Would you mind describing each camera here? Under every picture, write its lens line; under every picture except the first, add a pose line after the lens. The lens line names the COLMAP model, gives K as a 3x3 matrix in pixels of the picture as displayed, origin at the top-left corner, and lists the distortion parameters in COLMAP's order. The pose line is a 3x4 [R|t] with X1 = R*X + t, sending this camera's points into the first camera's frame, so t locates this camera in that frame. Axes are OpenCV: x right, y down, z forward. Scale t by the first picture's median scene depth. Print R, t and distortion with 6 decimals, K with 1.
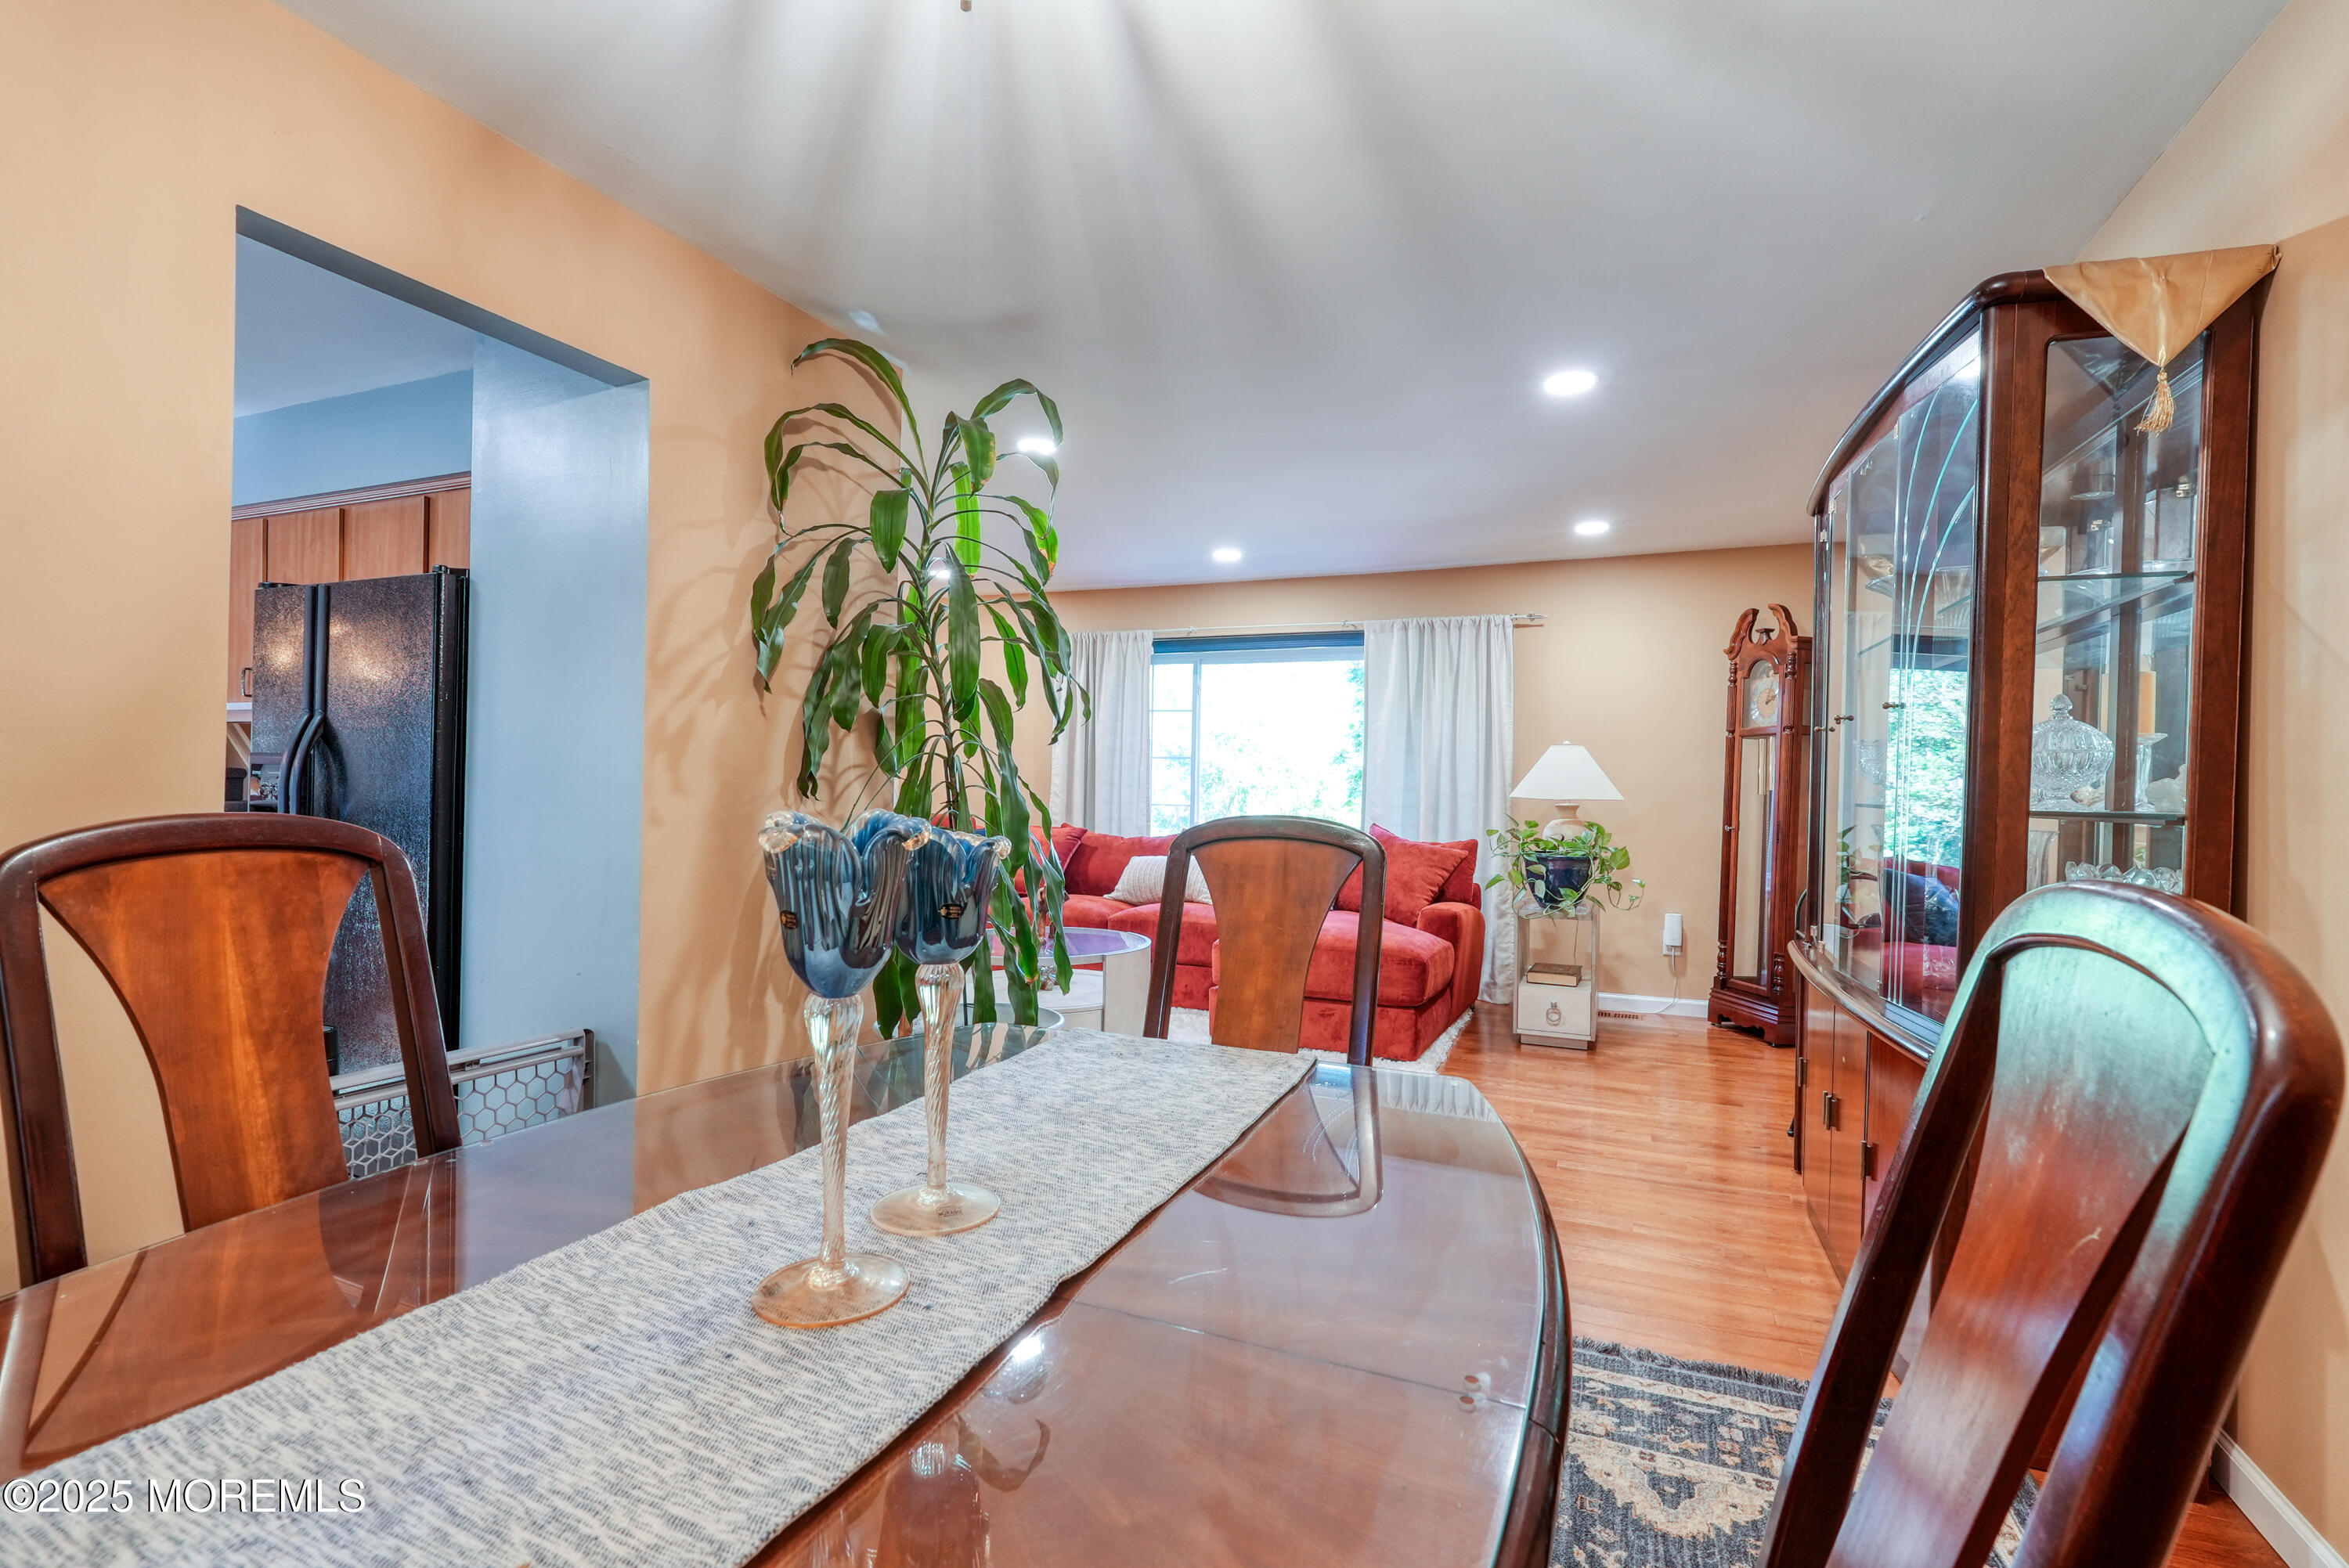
lens RADIAL K [[1066.8, 0, 1180.8], [0, 1066.8, 776.2], [0, 0, 1]] dist [-0.003839, -0.000196]
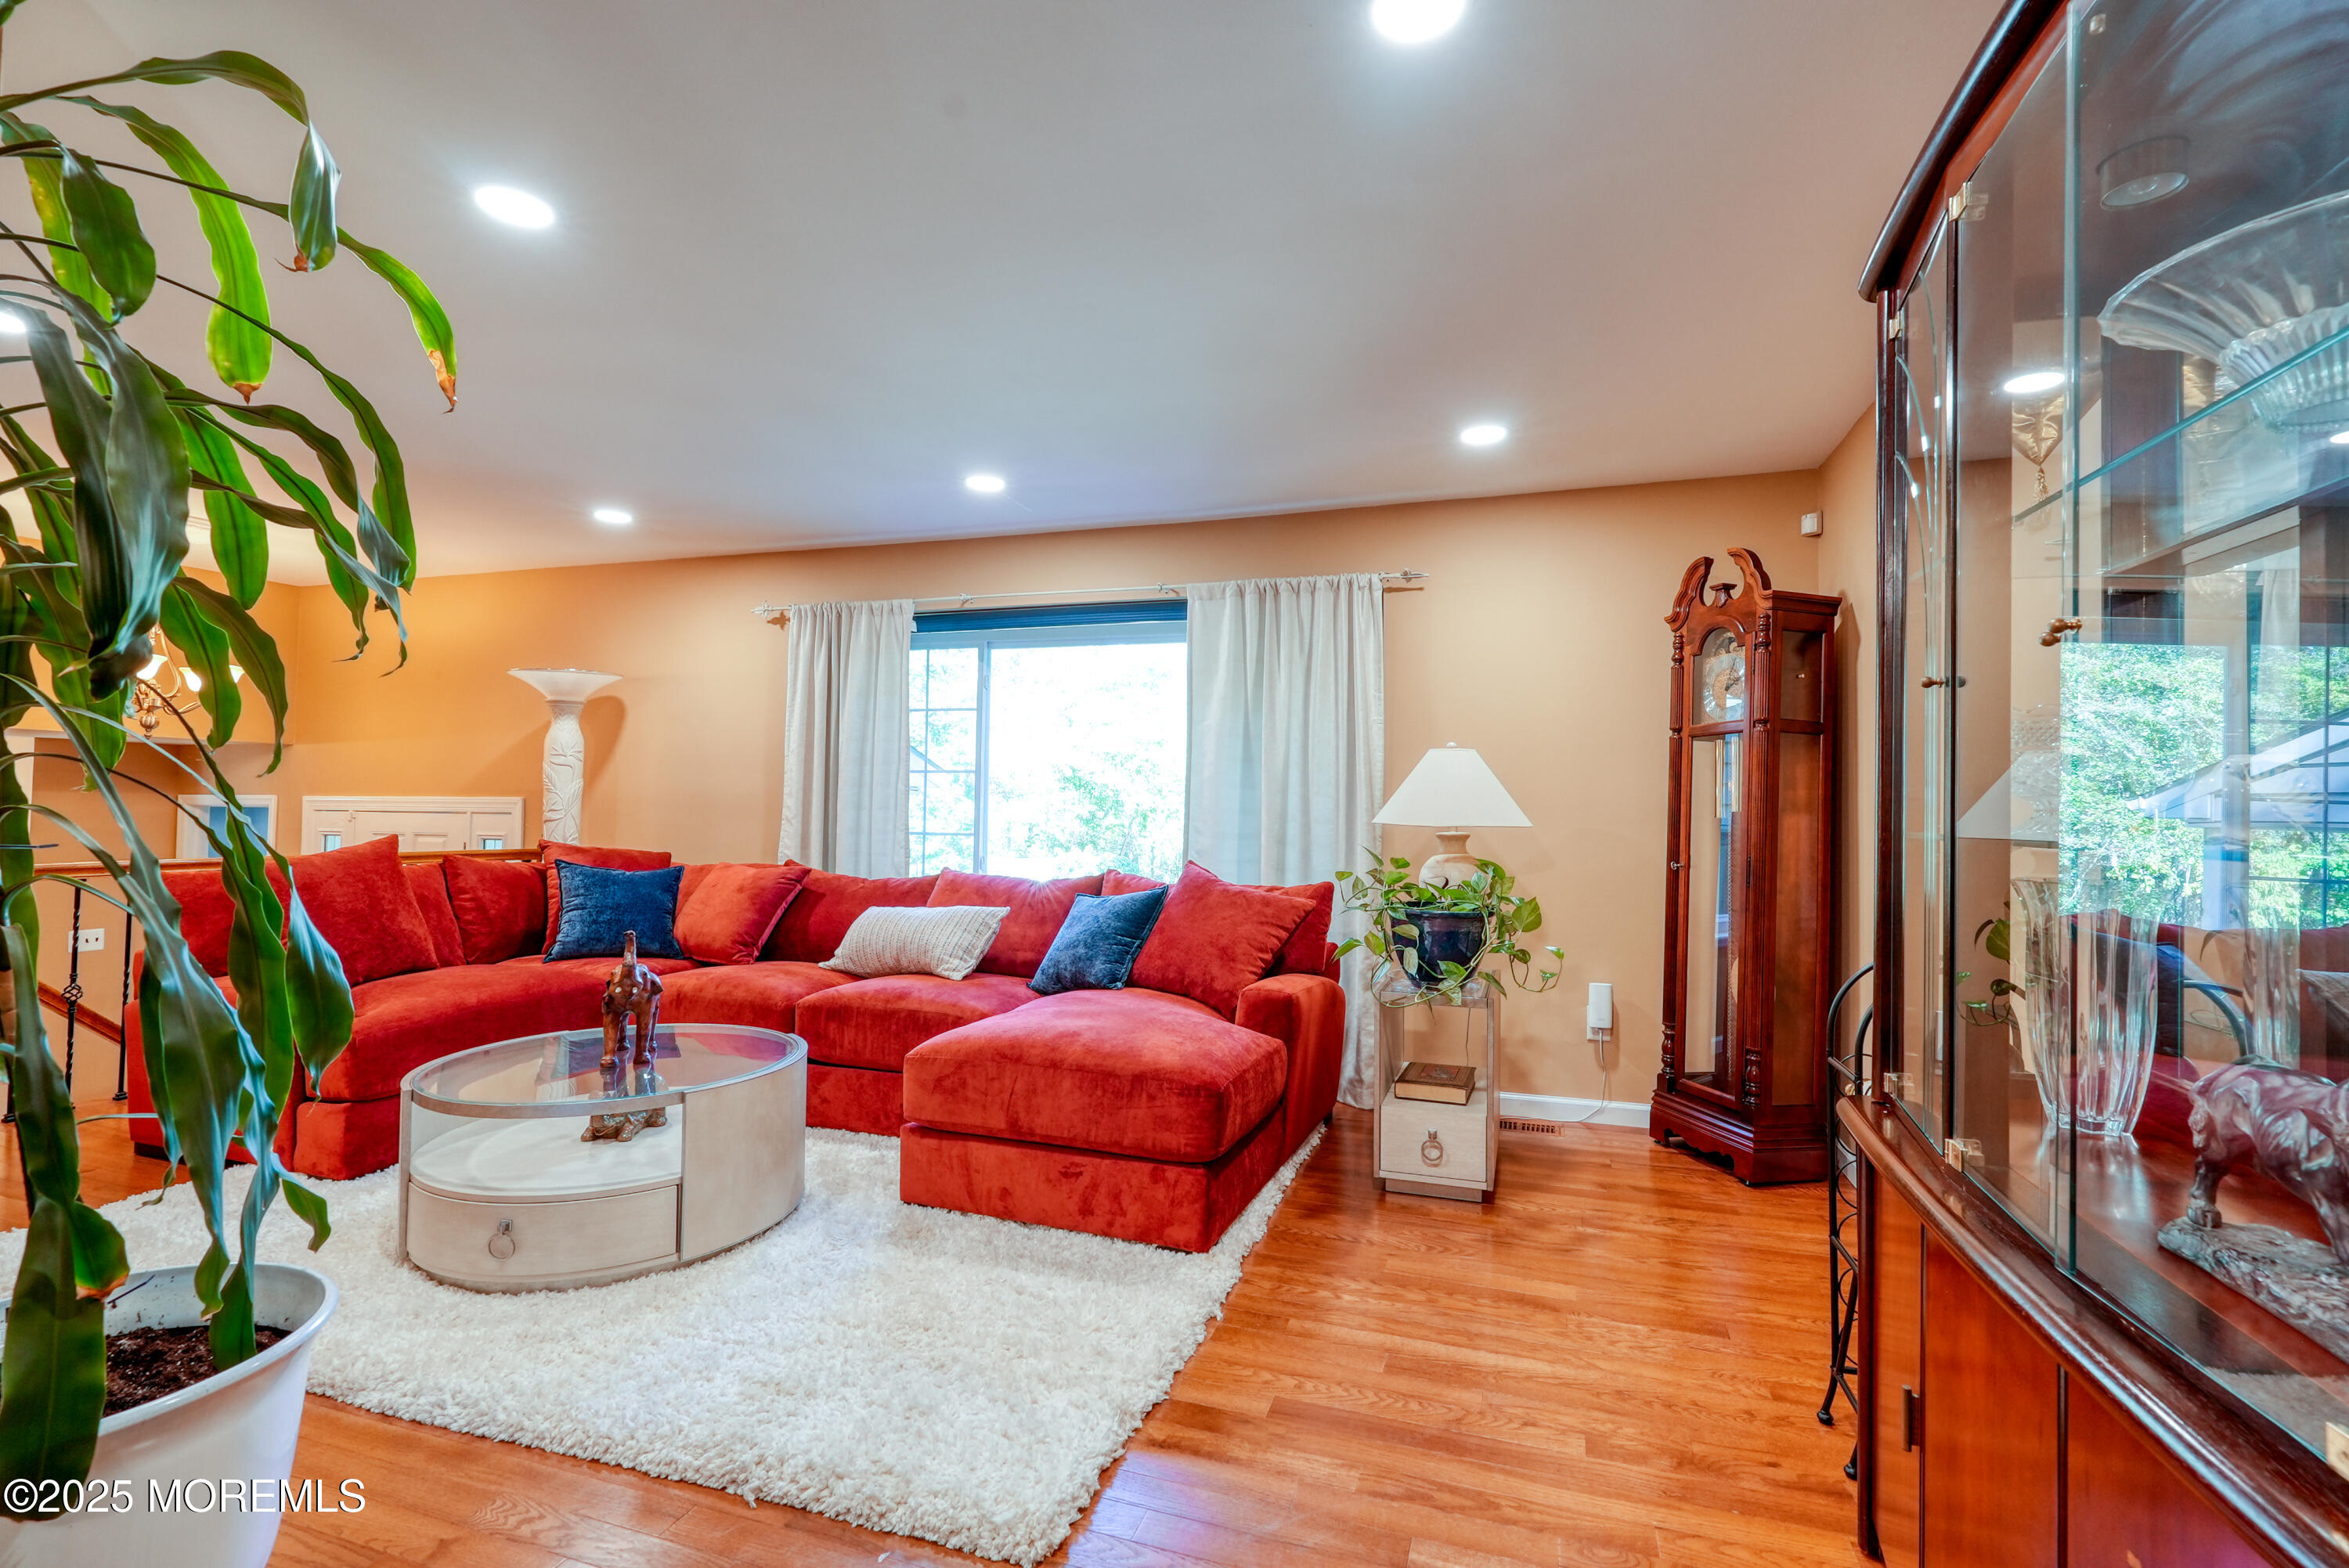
lens RADIAL K [[1066.8, 0, 1176.3], [0, 1066.8, 774.1], [0, 0, 1]] dist [-0.003839, -0.000196]
pose [[0.997458, -0.000296, 0.071253, 0.129945], [0.002027, 0.999705, -0.024221, 0.004216], [-0.071225, 0.024304, 0.997164, 0.311100]]
